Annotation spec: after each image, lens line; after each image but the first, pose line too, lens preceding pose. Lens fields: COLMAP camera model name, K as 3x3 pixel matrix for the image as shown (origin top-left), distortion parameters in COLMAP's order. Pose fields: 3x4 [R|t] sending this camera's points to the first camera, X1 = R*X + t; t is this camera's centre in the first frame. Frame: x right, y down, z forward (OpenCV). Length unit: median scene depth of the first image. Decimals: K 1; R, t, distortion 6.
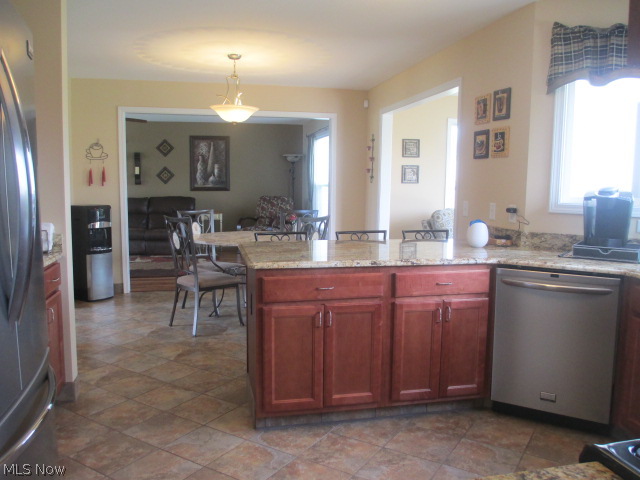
lens RADIAL K [[528.8, 0, 318.9], [0, 528.8, 244.3], [0, 0, 1]] dist [-0.077056, 0.035138]
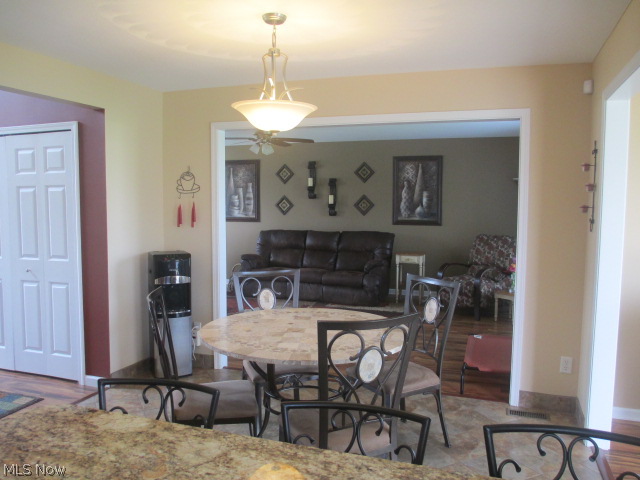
lens RADIAL K [[528.8, 0, 319.7], [0, 528.8, 241.3], [0, 0, 1]] dist [-0.077056, 0.035138]
pose [[0.848994, 0.037491, -0.527071, 0.090913], [-0.060959, 0.997769, -0.027218, -0.048339], [0.524874, 0.055238, 0.849386, 0.261088]]
